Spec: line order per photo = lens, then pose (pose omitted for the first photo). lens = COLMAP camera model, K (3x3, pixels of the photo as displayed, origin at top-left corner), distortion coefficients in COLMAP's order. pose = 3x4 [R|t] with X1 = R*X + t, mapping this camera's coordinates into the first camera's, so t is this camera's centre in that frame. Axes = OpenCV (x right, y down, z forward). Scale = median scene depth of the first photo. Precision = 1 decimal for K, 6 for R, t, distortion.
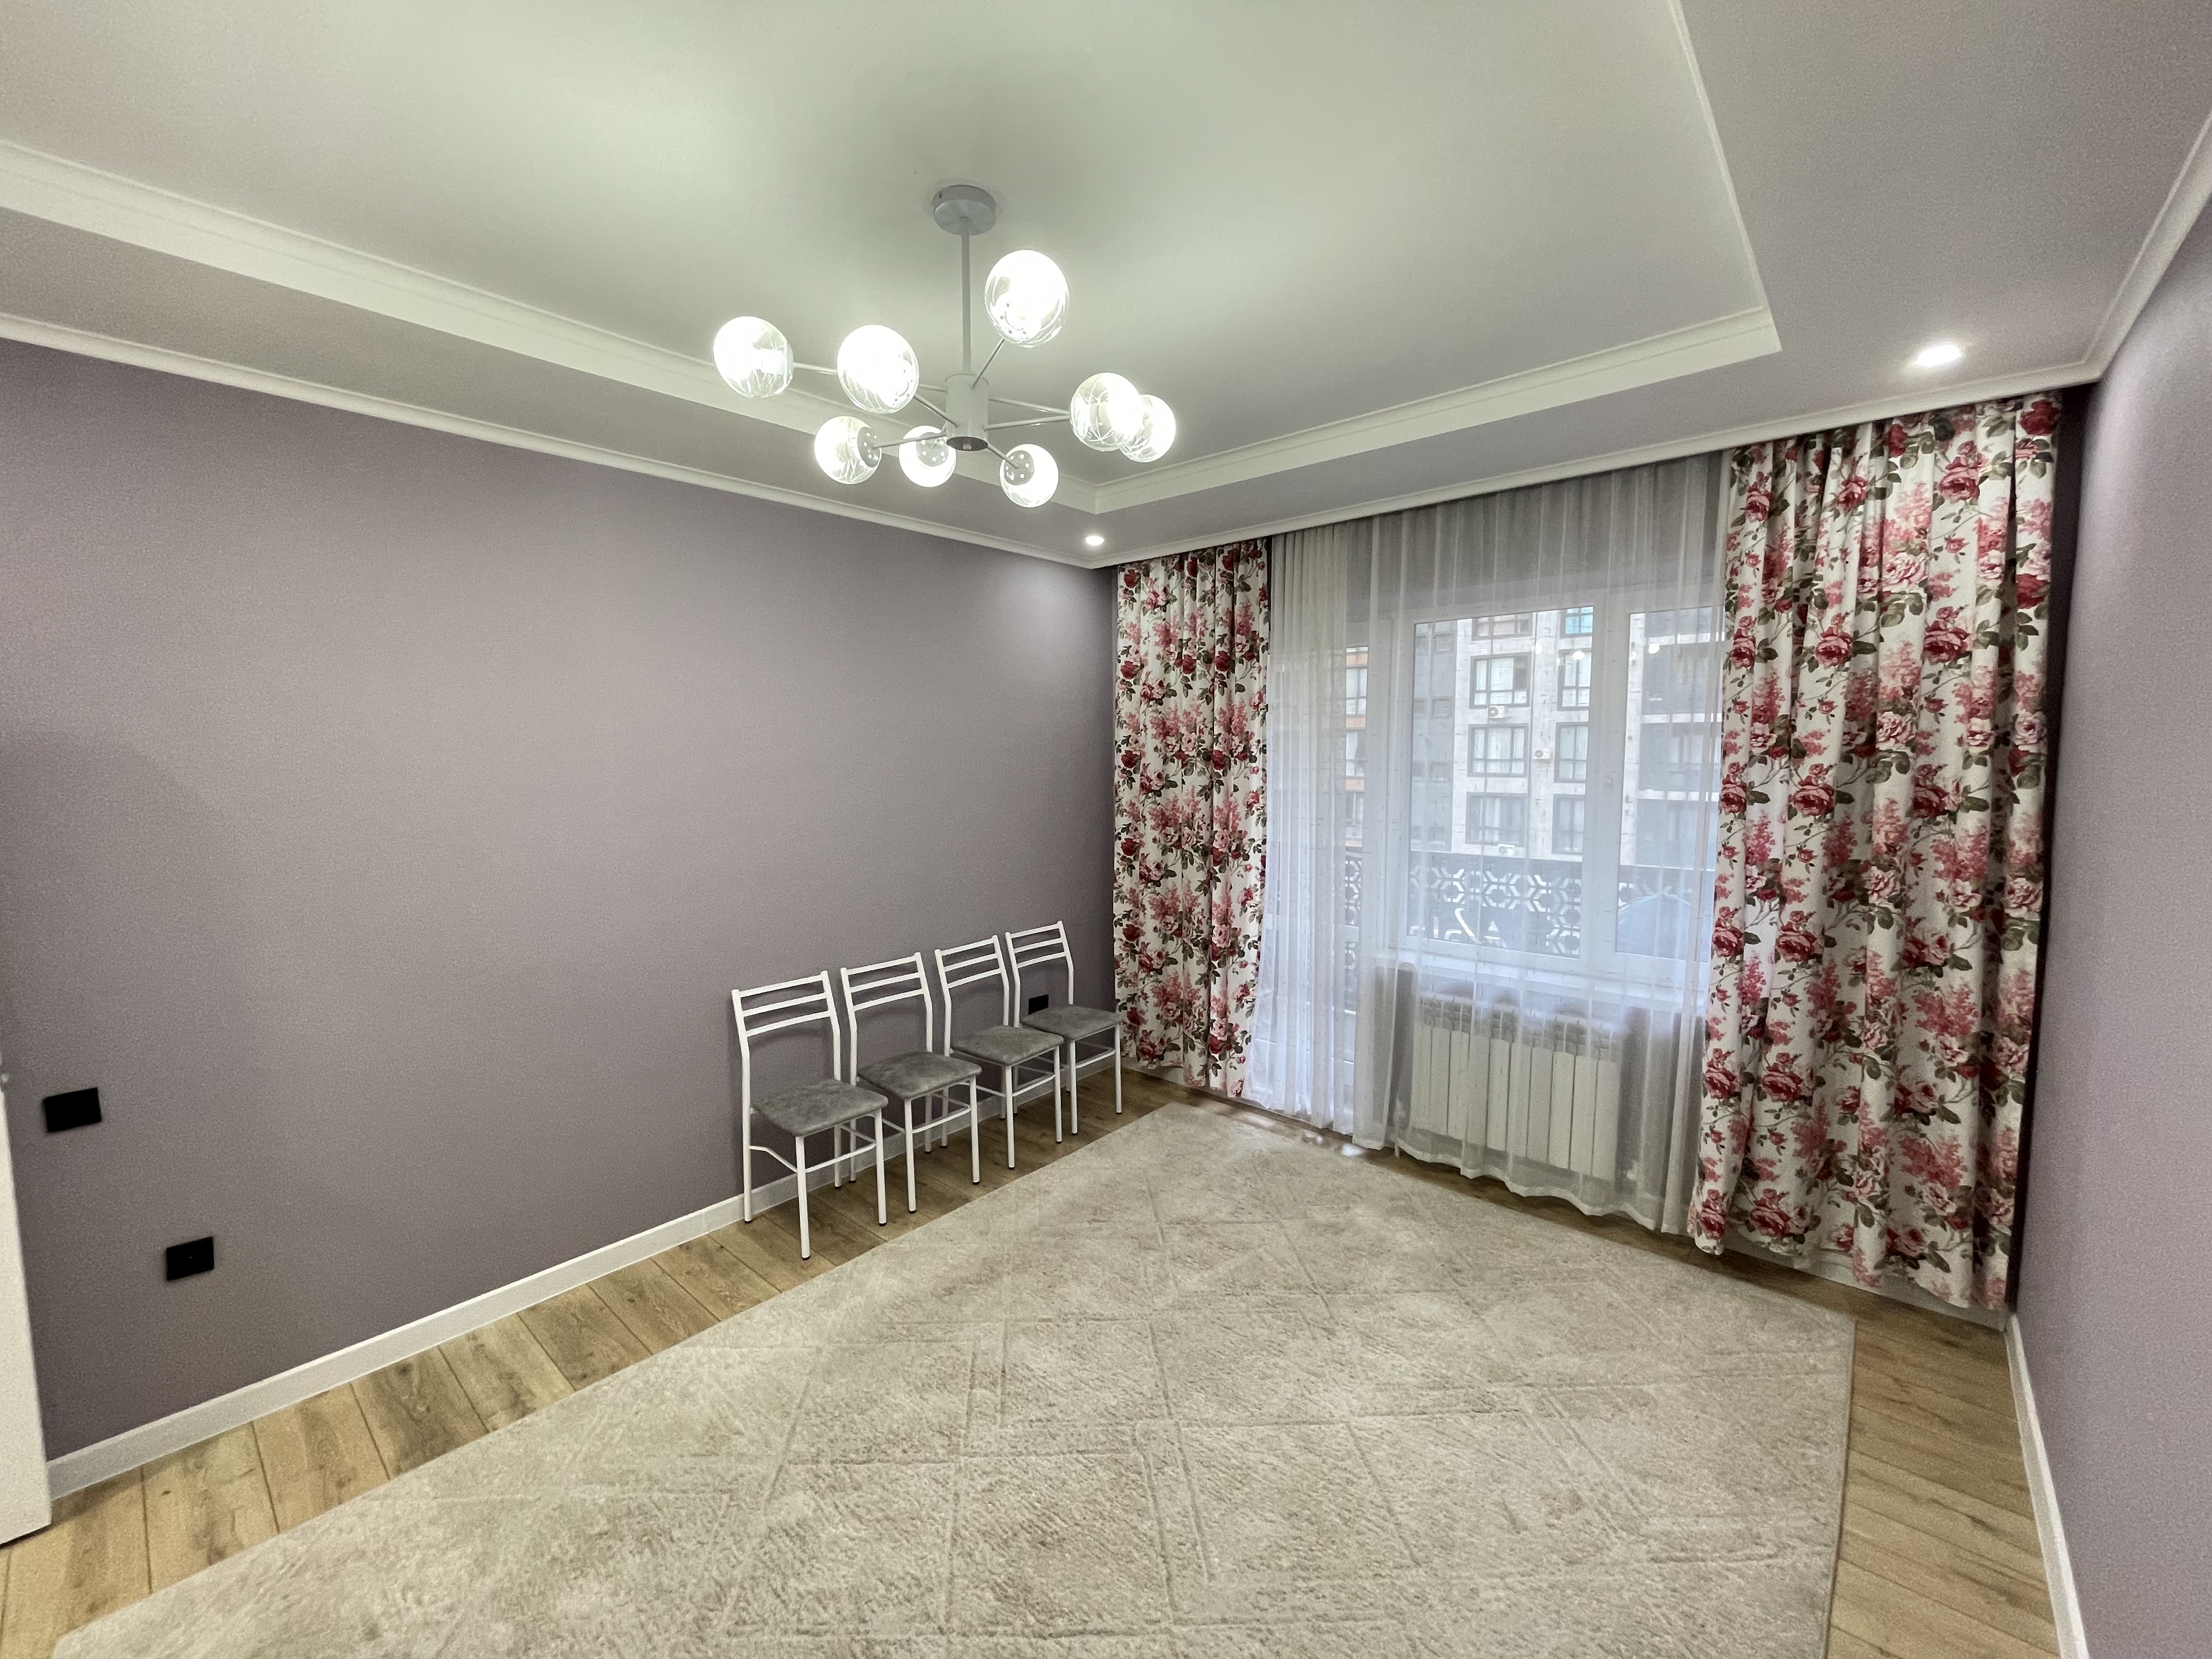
lens RADIAL K [[893.9, 0, 1103.7], [0, 893.9, 819.8], [0, 0, 1]] dist [-0.000957, -0.001100]
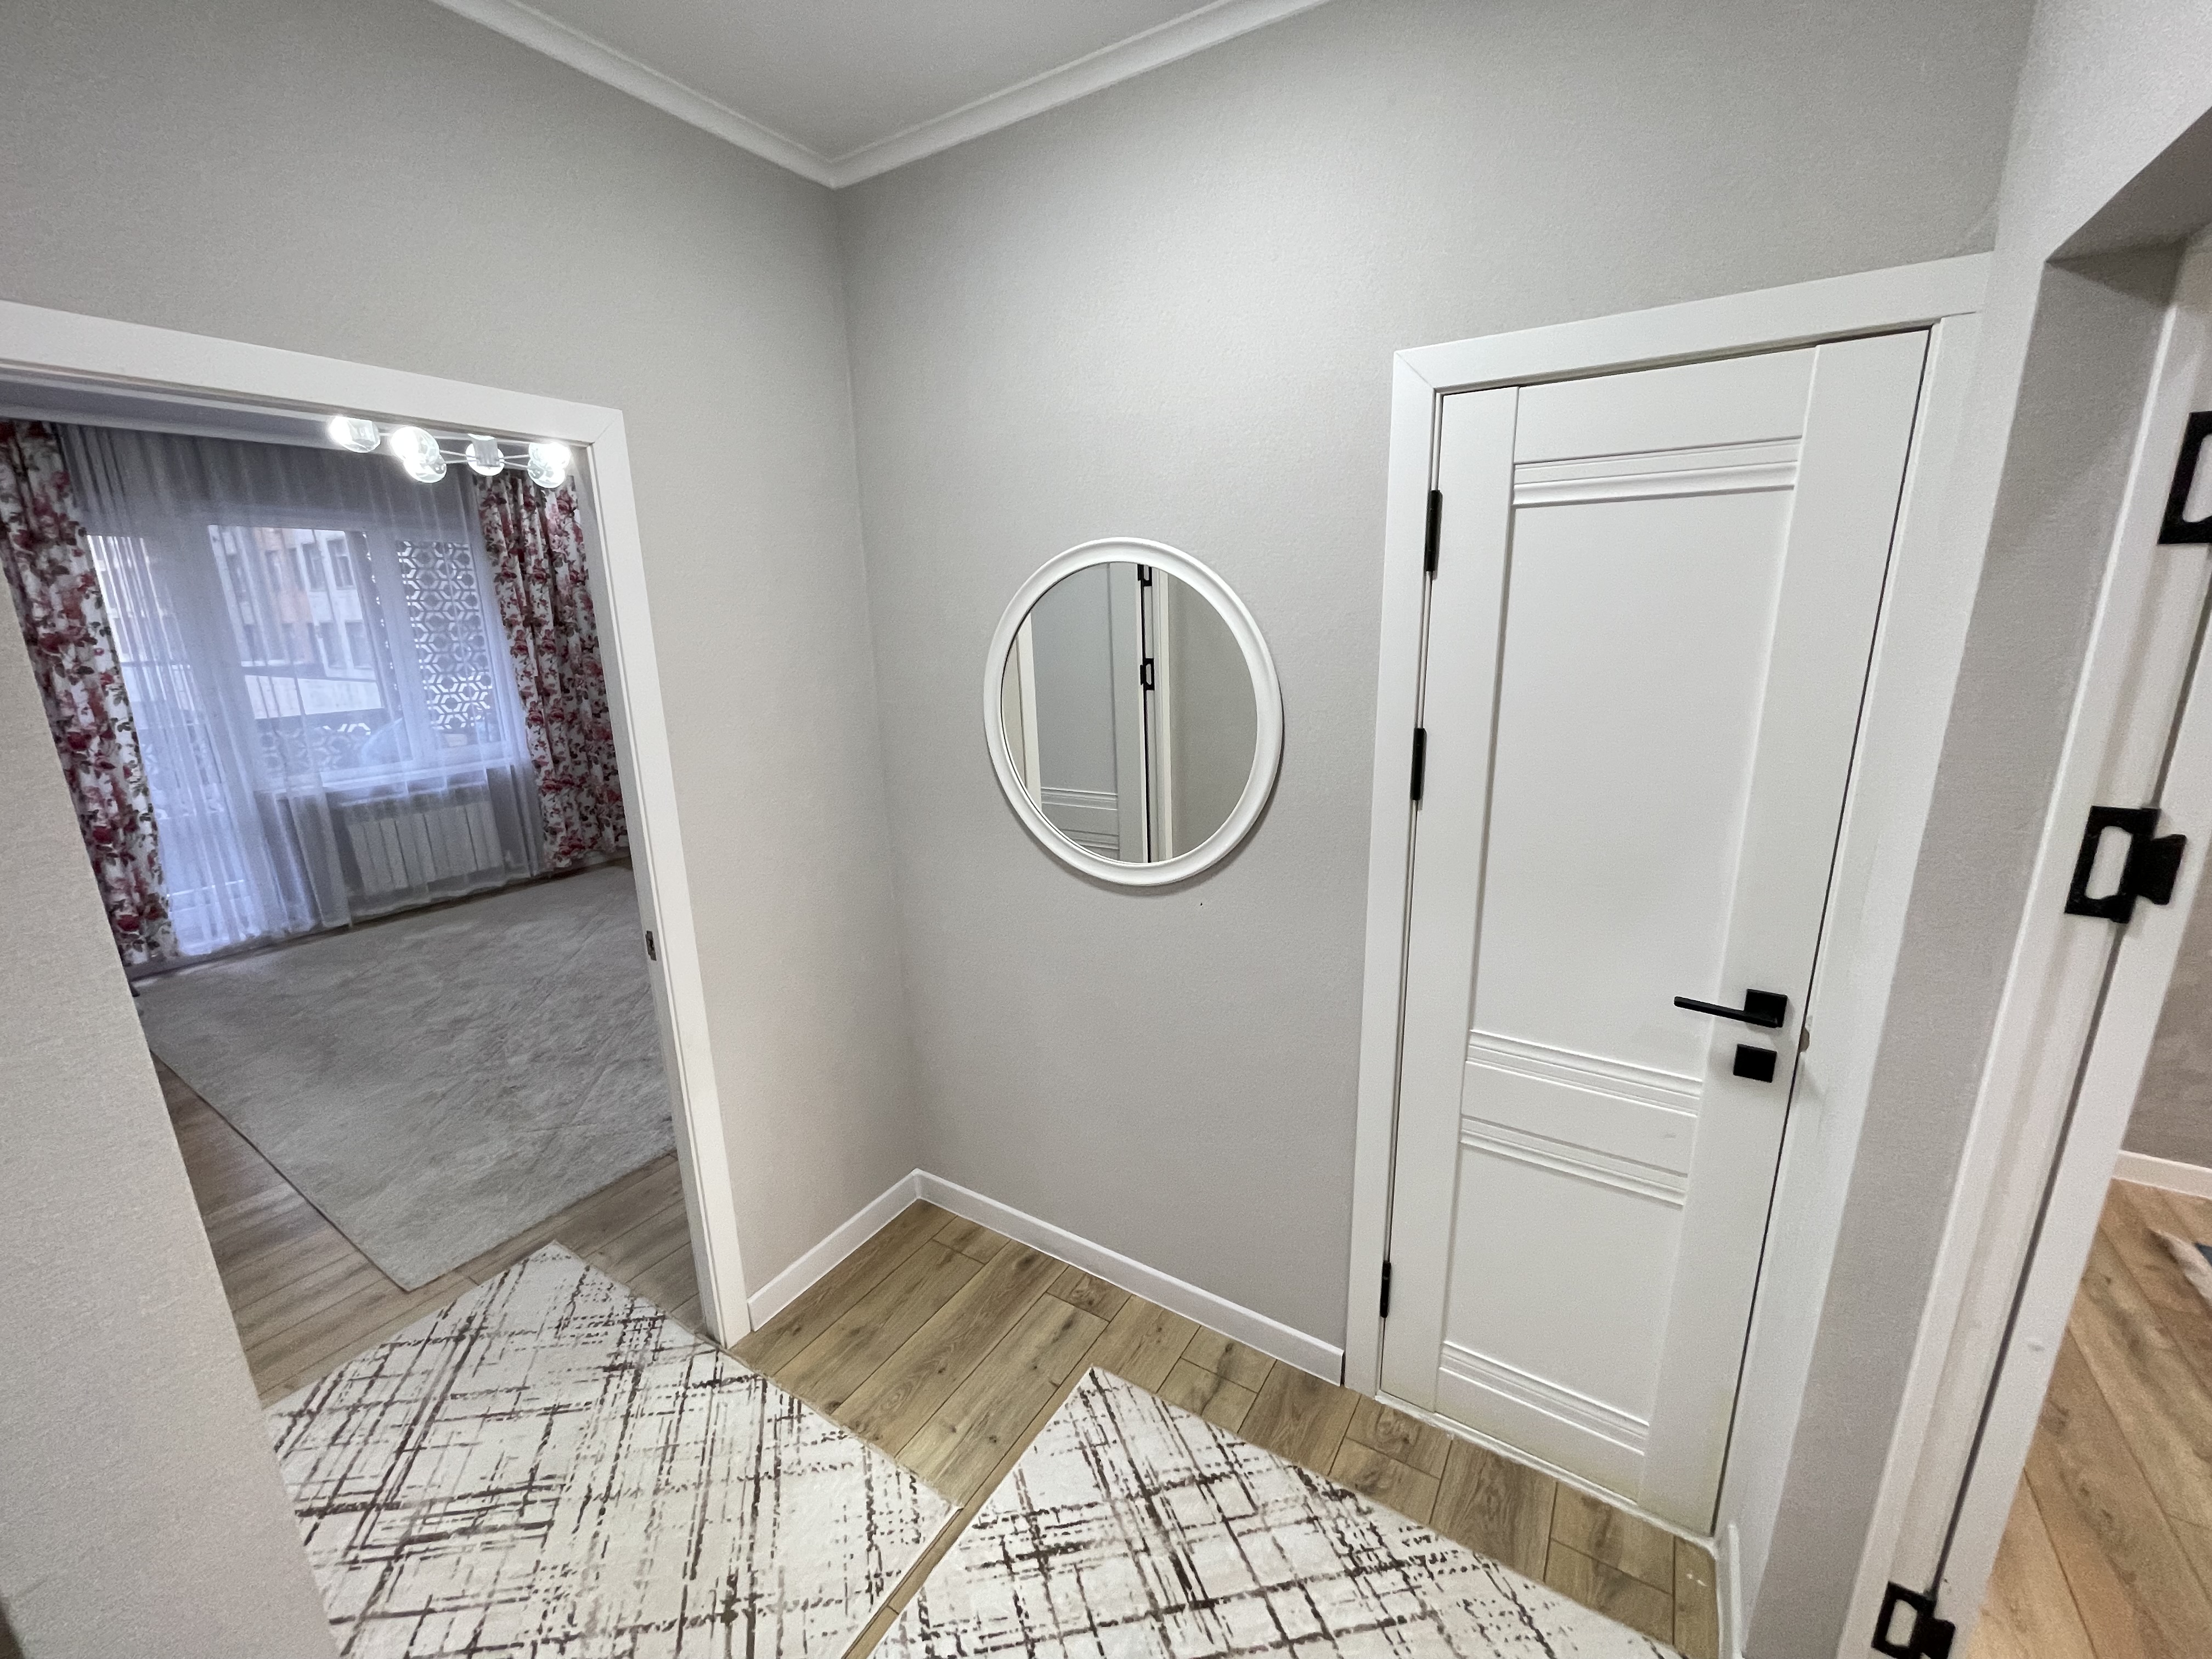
lens RADIAL K [[893.9, 0, 1102.5], [0, 893.9, 827.2], [0, 0, 1]] dist [-0.000957, -0.001100]
pose [[-0.158845, -0.229101, 0.960355, -1.489394], [0.092469, 0.964977, 0.245499, -0.007260], [-0.982964, 0.127800, -0.132097, 0.019258]]
